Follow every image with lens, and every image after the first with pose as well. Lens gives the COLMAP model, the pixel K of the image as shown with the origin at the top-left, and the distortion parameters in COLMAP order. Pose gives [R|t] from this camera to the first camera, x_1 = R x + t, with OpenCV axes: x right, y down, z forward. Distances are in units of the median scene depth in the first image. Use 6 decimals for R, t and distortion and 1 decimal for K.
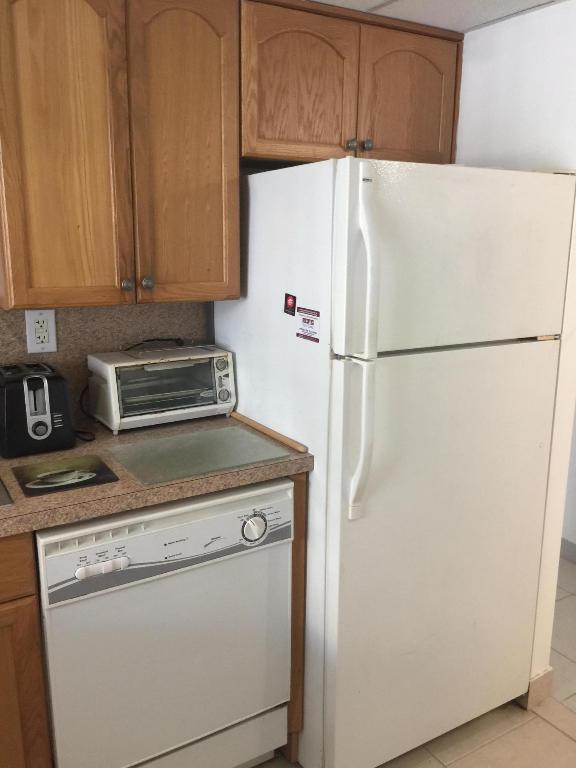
lens RADIAL K [[666.9, 0, 291.6], [0, 666.9, 378.2], [0, 0, 1]] dist [0.075597, -0.115995]
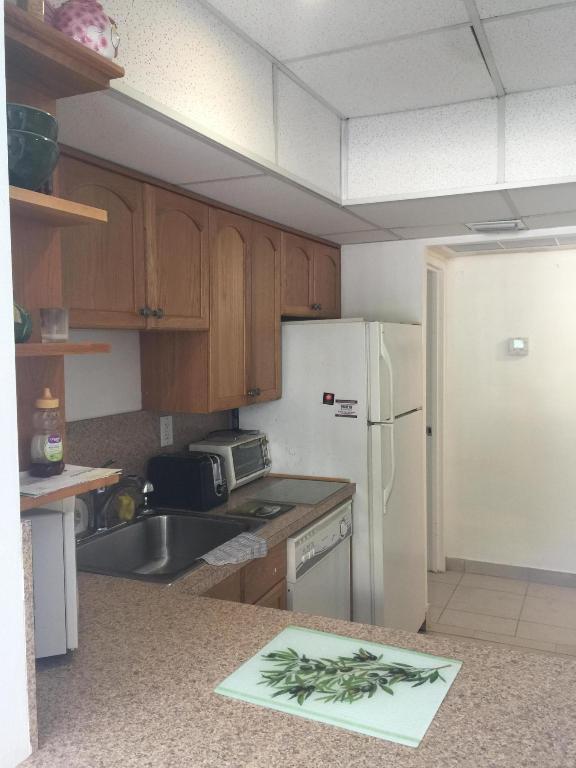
lens RADIAL K [[666.9, 0, 286.5], [0, 666.9, 377.4], [0, 0, 1]] dist [0.075597, -0.115995]
pose [[0.830590, -0.049918, 0.554643, -1.086019], [0.137953, 0.983374, -0.118083, 0.025676], [-0.539527, 0.174593, 0.823667, -0.393277]]
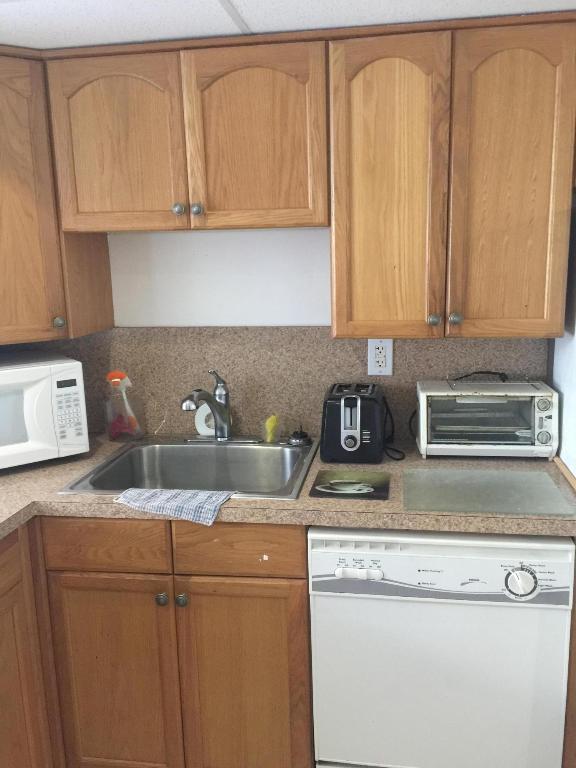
lens RADIAL K [[666.9, 0, 291.8], [0, 666.9, 380.8], [0, 0, 1]] dist [0.075597, -0.115995]
pose [[0.757910, 0.096654, -0.645159, 0.280468], [-0.109417, 0.993788, 0.020344, -0.041025], [0.643118, 0.055173, 0.763777, 0.052275]]
